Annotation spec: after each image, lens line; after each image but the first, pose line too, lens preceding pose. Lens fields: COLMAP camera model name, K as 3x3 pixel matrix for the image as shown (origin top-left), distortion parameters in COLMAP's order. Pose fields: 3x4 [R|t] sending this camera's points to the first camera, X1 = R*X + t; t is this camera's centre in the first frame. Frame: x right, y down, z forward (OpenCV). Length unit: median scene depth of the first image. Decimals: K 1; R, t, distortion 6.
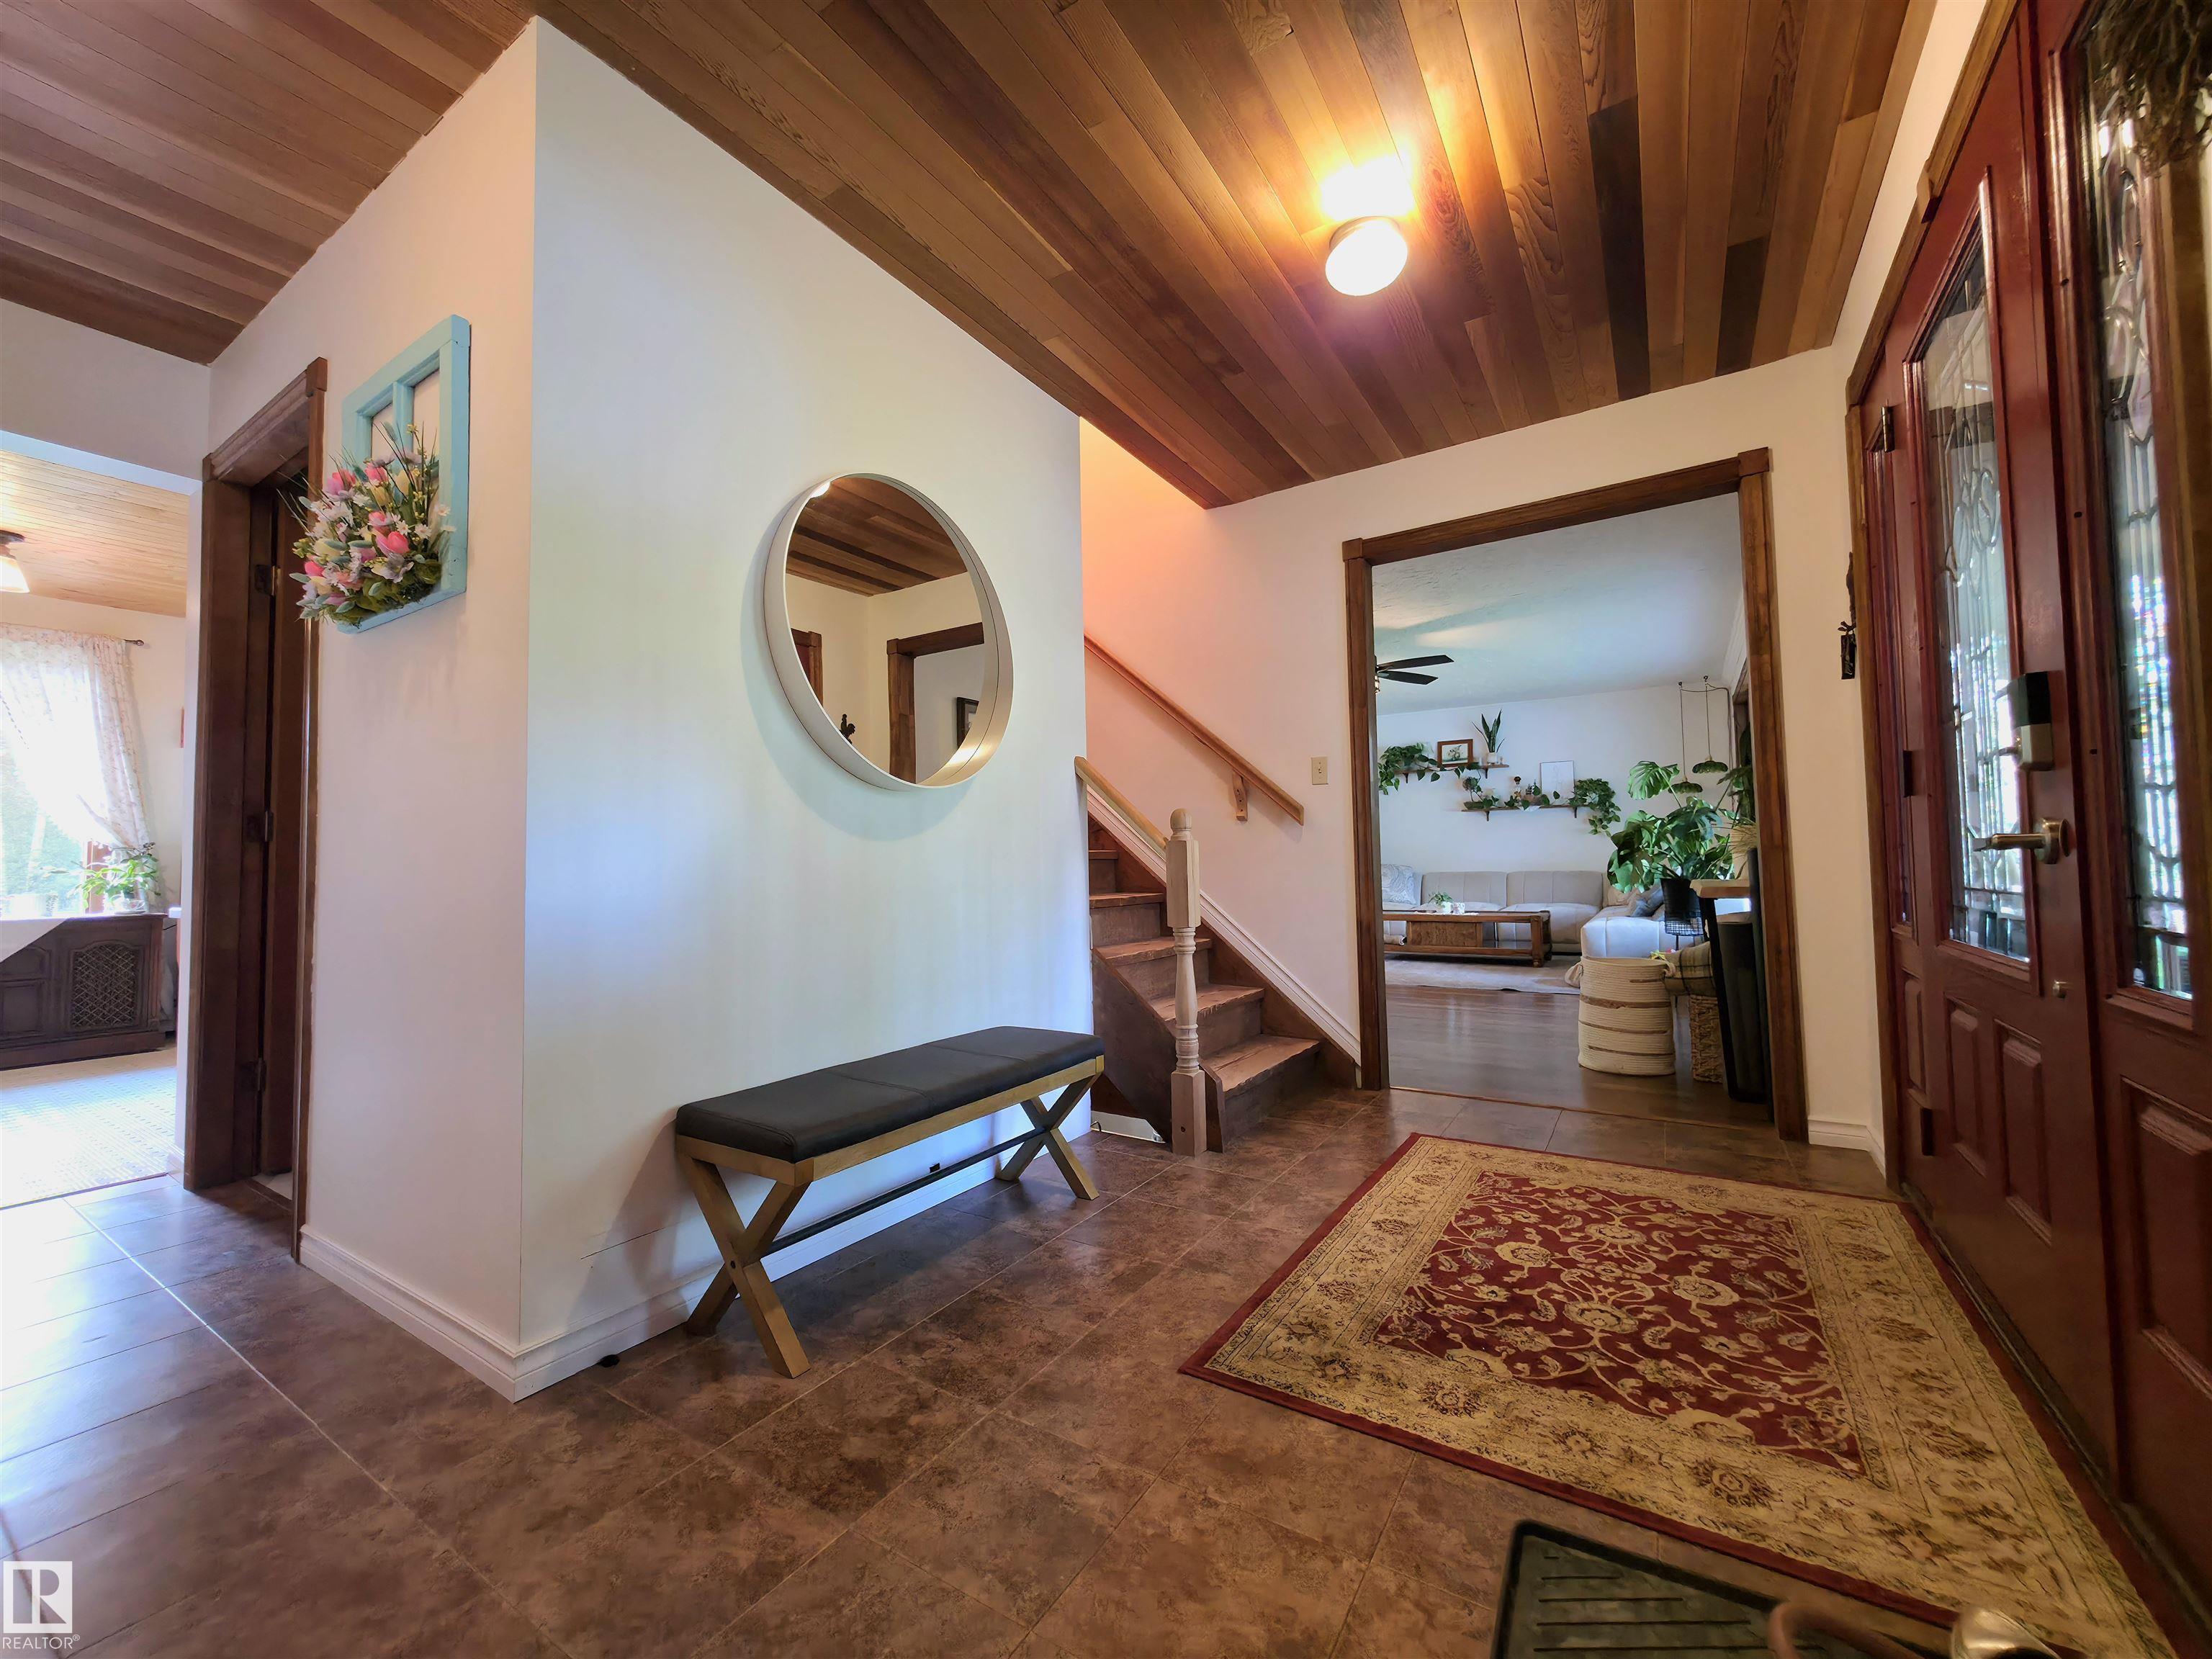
lens RADIAL K [[882.7, 0, 1098.5], [0, 882.7, 824.9], [0, 0, 1]] dist [0.002392, -0.000089]
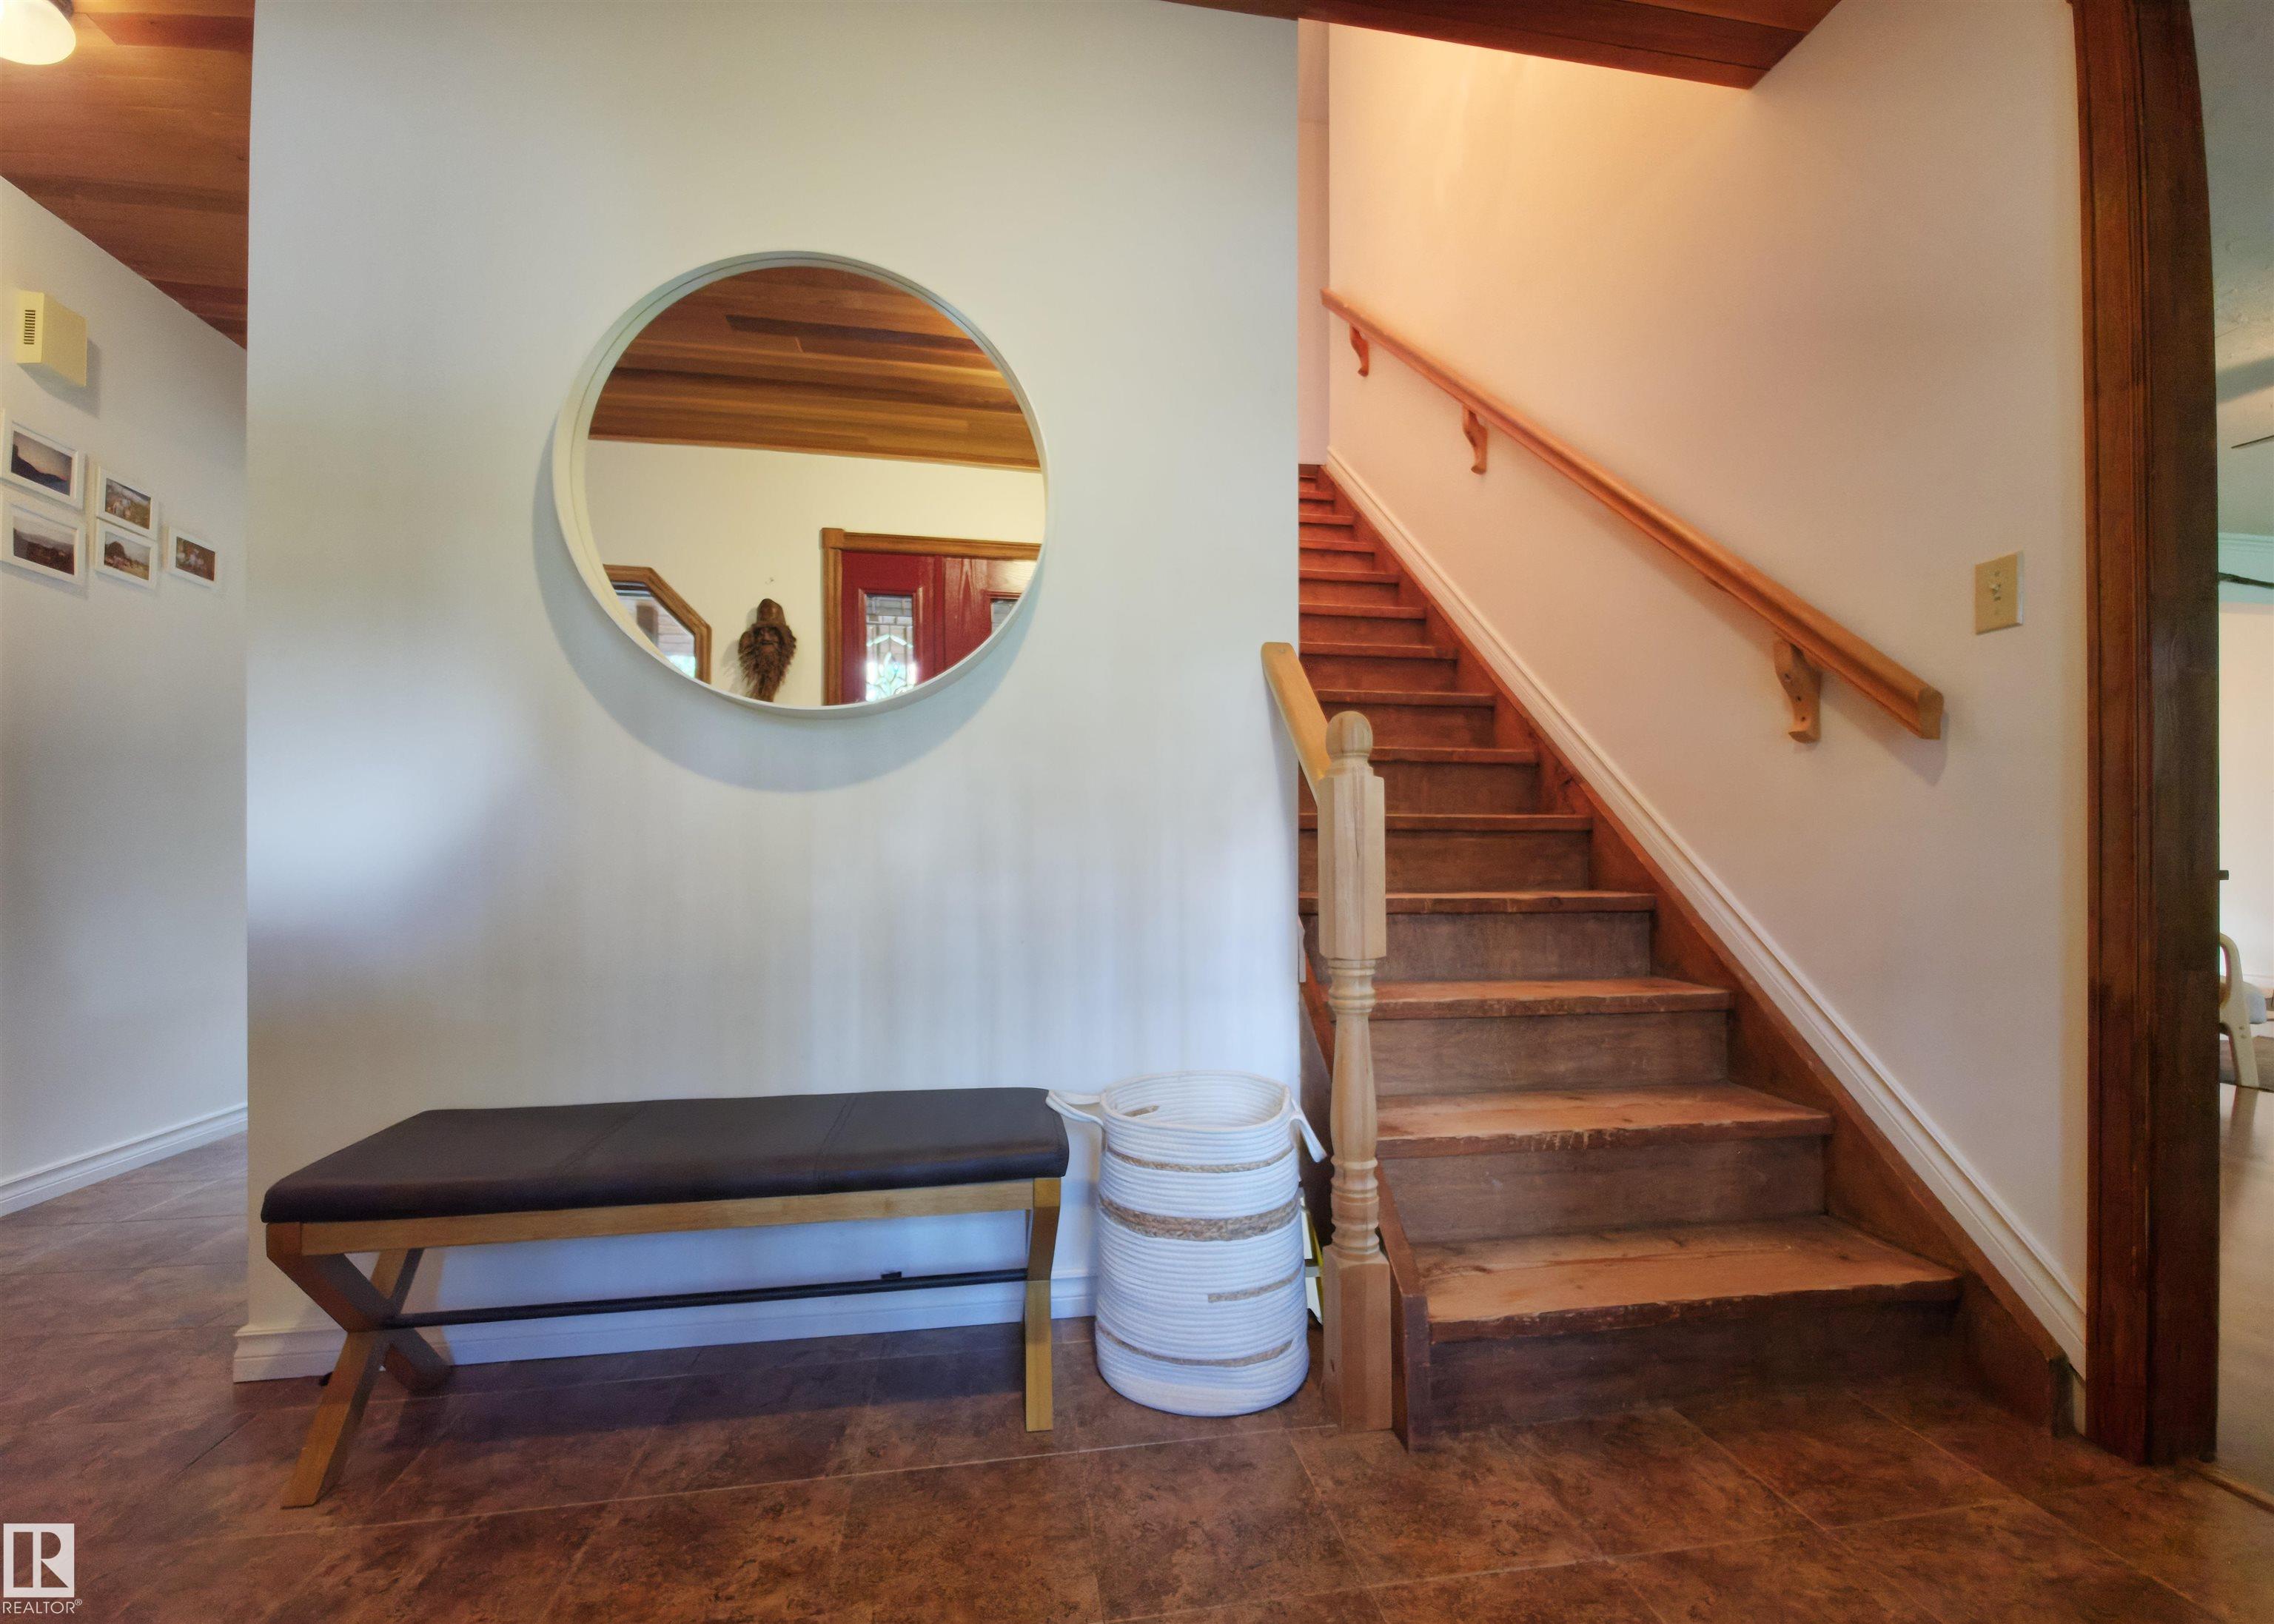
lens RADIAL K [[957.2, 0, 1137.0], [0, 957.2, 812.0], [0, 0, 1]] dist [0.025783, -0.011526]
pose [[0.676891, -0.037444, -0.735130, 0.322219], [0.026237, 0.999298, -0.026742, 0.038591], [0.735615, -0.001186, 0.677398, 0.421262]]
